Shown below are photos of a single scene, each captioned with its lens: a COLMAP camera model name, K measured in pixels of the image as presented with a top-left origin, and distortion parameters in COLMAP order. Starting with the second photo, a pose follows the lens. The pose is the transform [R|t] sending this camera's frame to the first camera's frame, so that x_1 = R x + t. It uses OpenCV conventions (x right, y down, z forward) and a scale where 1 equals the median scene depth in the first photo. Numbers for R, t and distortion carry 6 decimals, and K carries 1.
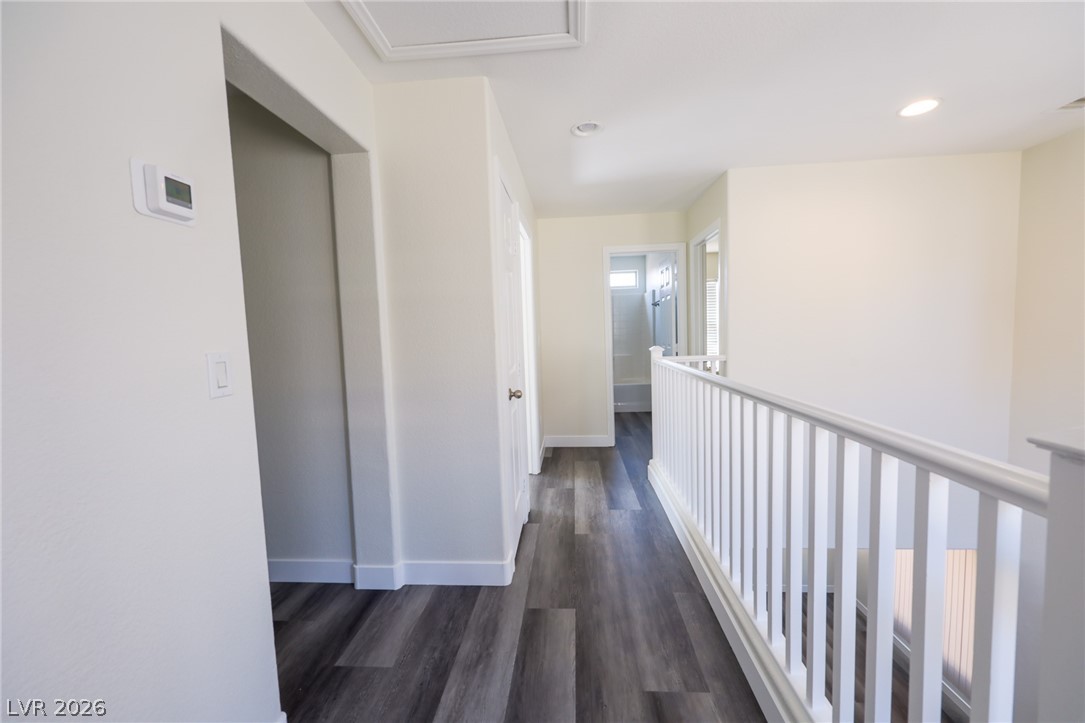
lens RADIAL K [[430.6, 0, 542.2], [0, 430.6, 366.1], [0, 0, 1]] dist [-0.000213, 0.000073]
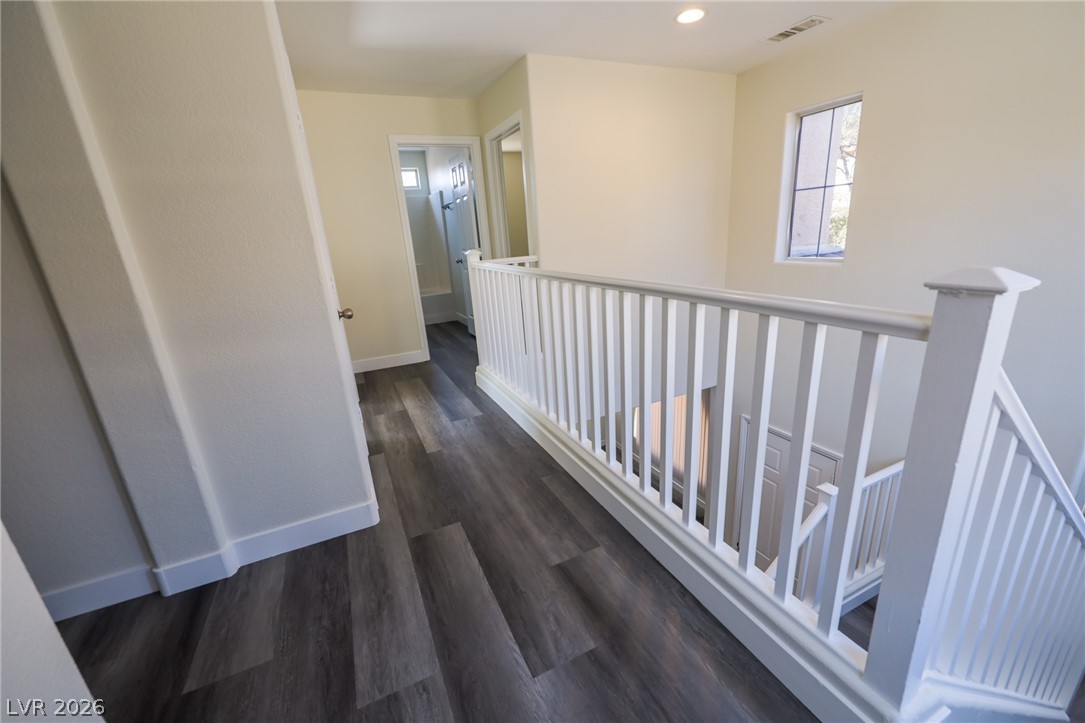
lens RADIAL K [[432.6, 0, 536.4], [0, 432.6, 361.6], [0, 0, 1]] dist [0.000187, -0.000051]
pose [[0.873659, -0.165546, 0.457509, -0.141936], [0.075127, 0.974958, 0.209317, 0.008835], [-0.480704, -0.148500, 0.864217, 0.096057]]
